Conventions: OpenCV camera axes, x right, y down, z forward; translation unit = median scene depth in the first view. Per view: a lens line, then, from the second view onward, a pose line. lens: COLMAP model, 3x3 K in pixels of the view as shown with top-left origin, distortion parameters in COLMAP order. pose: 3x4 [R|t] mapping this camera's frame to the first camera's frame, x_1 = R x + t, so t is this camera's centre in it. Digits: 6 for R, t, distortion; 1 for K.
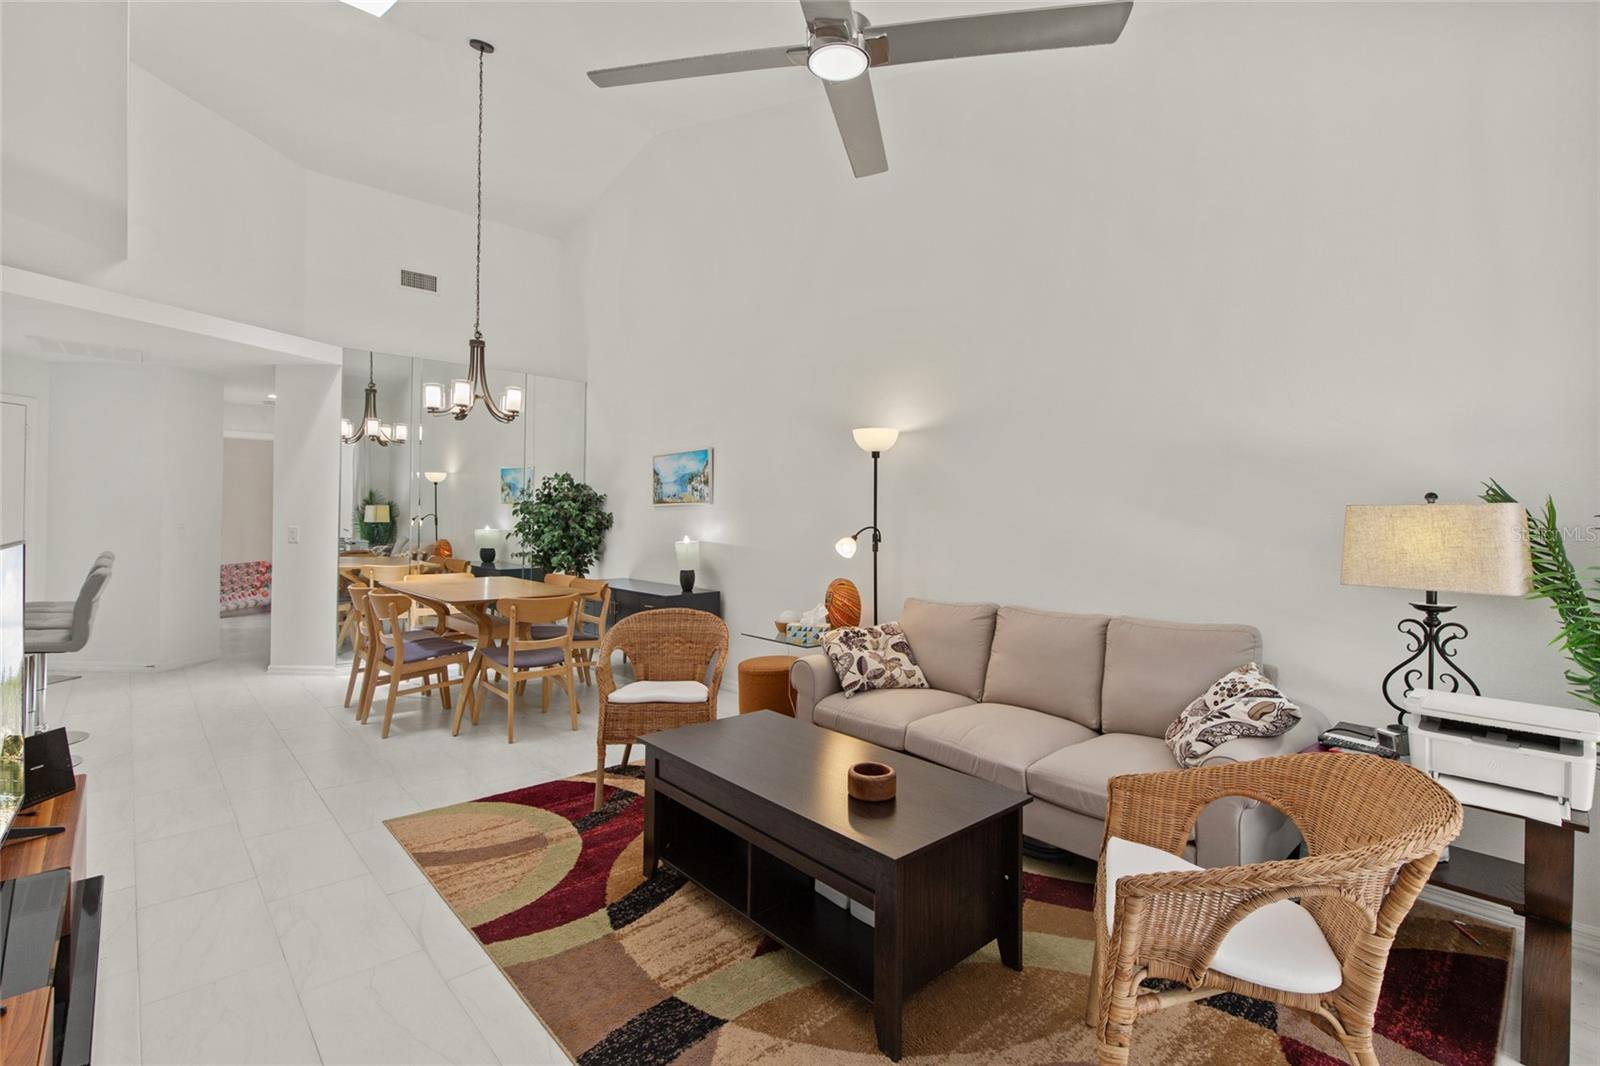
lens RADIAL K [[726.4, 0, 804.9], [0, 726.4, 519.1], [0, 0, 1]] dist [-0.001172, -0.000030]
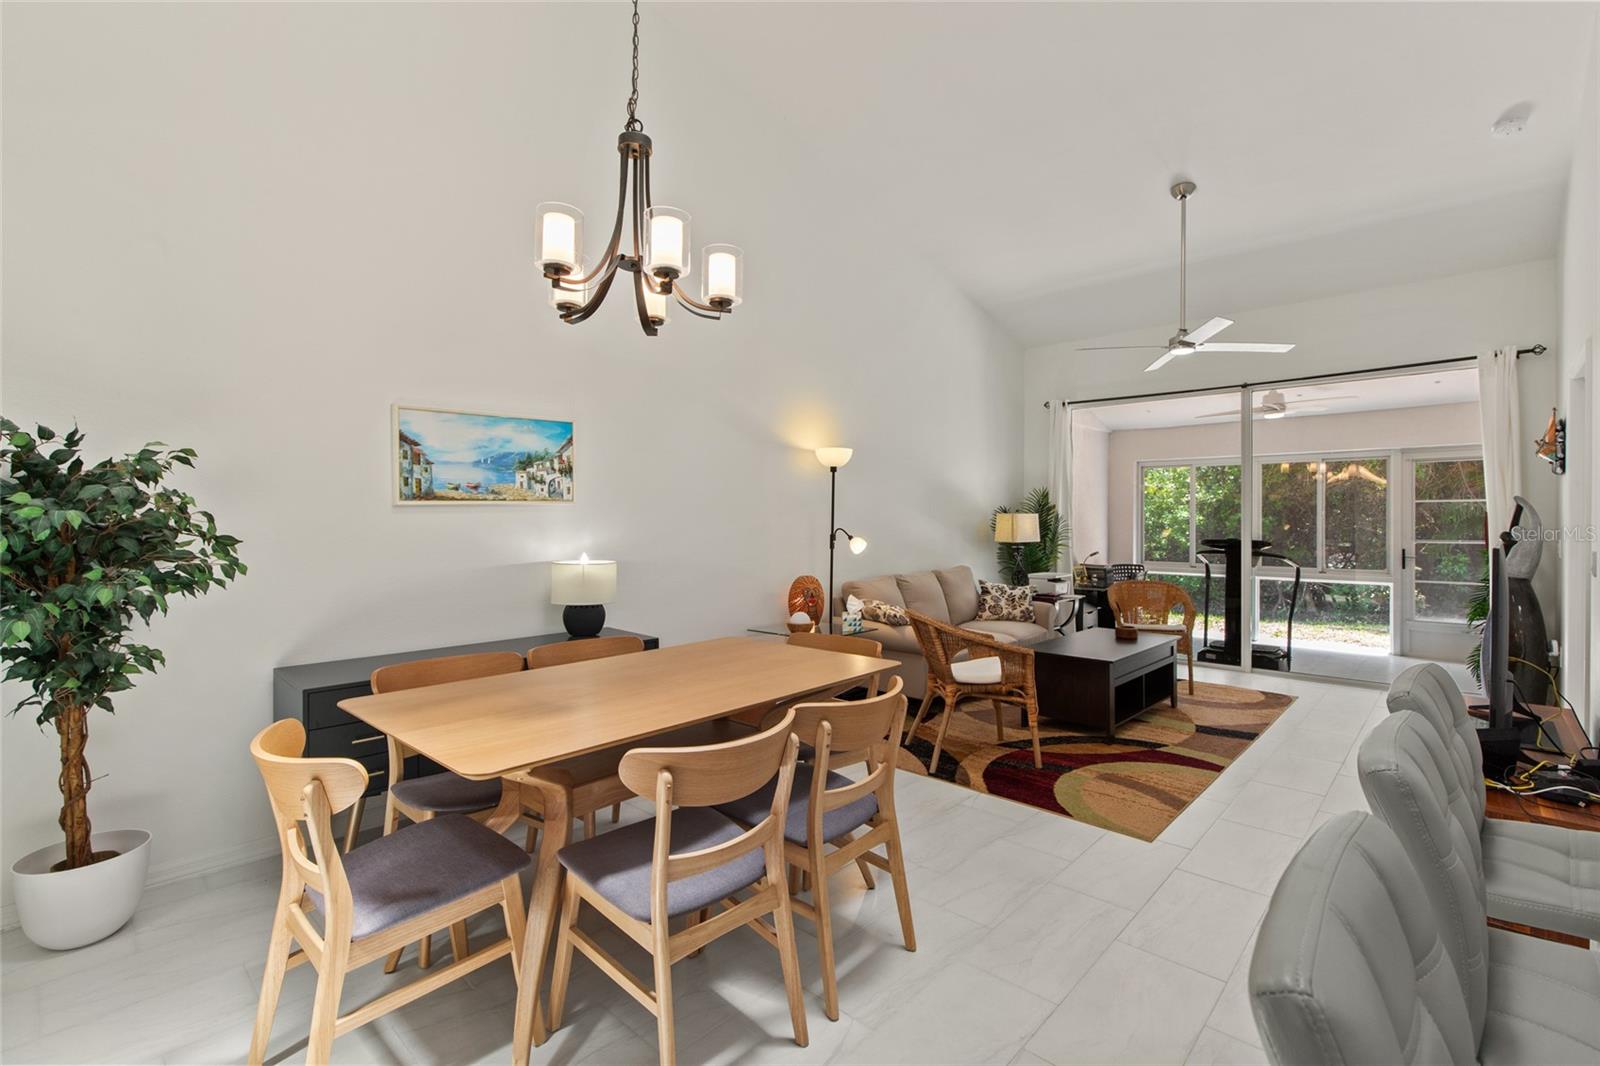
lens RADIAL K [[726.4, 0, 804.4], [0, 726.4, 528.4], [0, 0, 1]] dist [-0.001172, -0.000030]
pose [[-0.071035, -0.026322, 0.997126, -0.813181], [0.001237, 0.999649, 0.026477, -0.015617], [-0.997473, 0.003114, -0.070978, 0.825995]]
